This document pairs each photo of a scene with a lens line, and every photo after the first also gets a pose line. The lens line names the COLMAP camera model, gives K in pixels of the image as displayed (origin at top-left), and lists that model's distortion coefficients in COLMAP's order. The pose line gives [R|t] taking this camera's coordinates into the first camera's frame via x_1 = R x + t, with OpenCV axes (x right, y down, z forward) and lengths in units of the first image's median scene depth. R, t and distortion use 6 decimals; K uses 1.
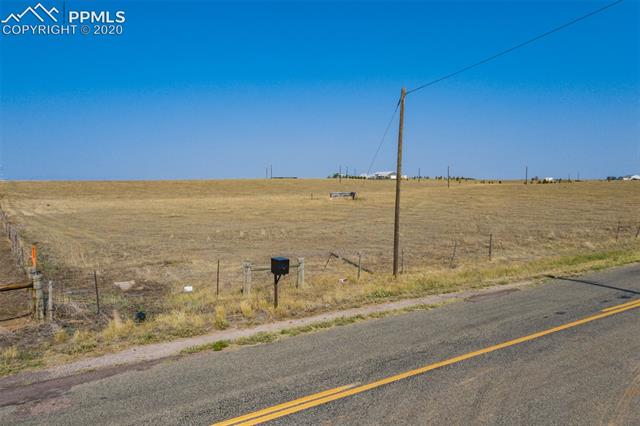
lens RADIAL K [[508.6, 0, 320.0], [0, 508.6, 213.0], [0, 0, 1]] dist [-0.002964, -0.007601]
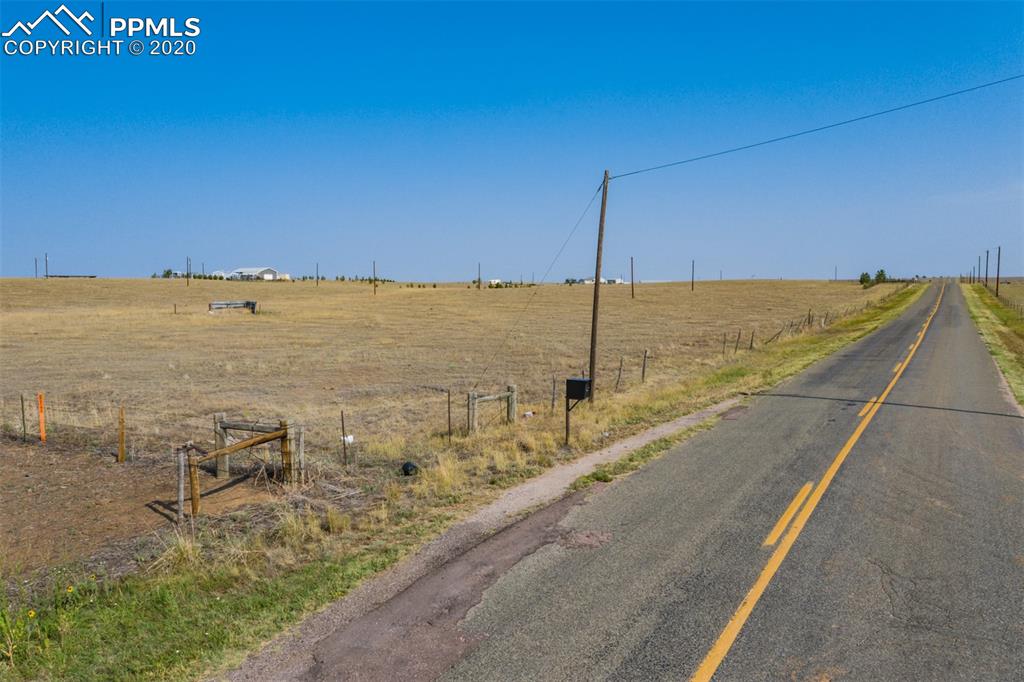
lens RADIAL K [[812.3, 0, 512.0], [0, 812.3, 341.0], [0, 0, 1]] dist [-0.013410, -0.000691]
pose [[0.896744, -0.024975, 0.441844, -0.030117], [0.021546, 0.999686, 0.012777, 0.000295], [-0.442024, -0.001938, 0.897001, -0.005229]]
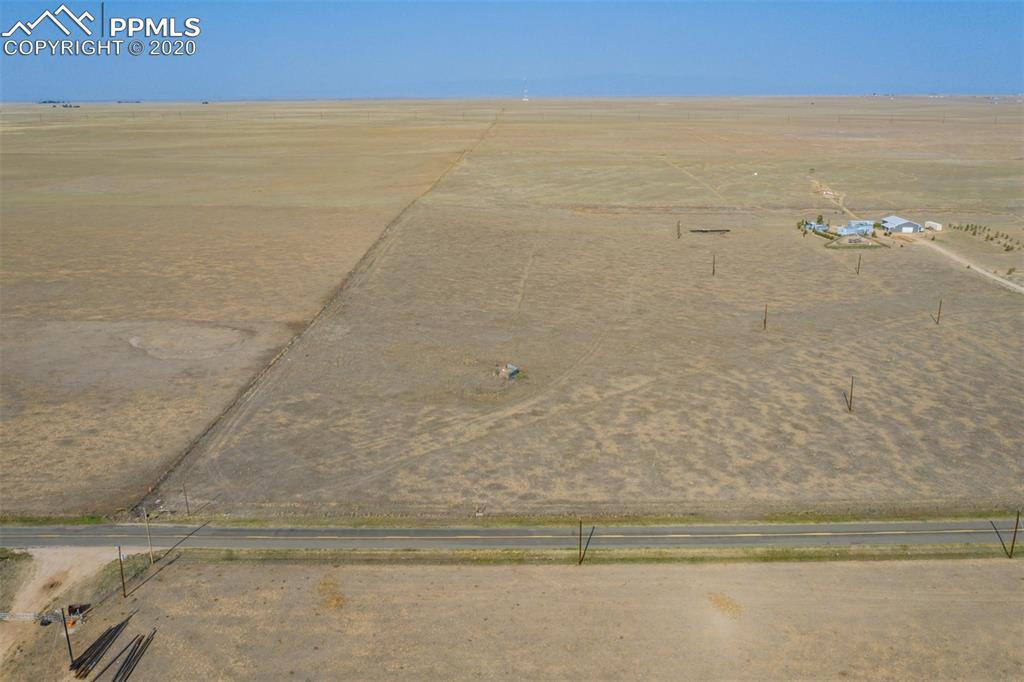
lens RADIAL K [[832.7, 0, 512.0], [0, 832.7, 341.0], [0, 0, 1]] dist [-0.011694, -0.001220]
pose [[0.819477, 0.180521, -0.543940, 0.388973], [-0.043858, 0.966067, 0.254541, -0.212023], [0.571432, -0.184734, 0.799587, -0.191126]]
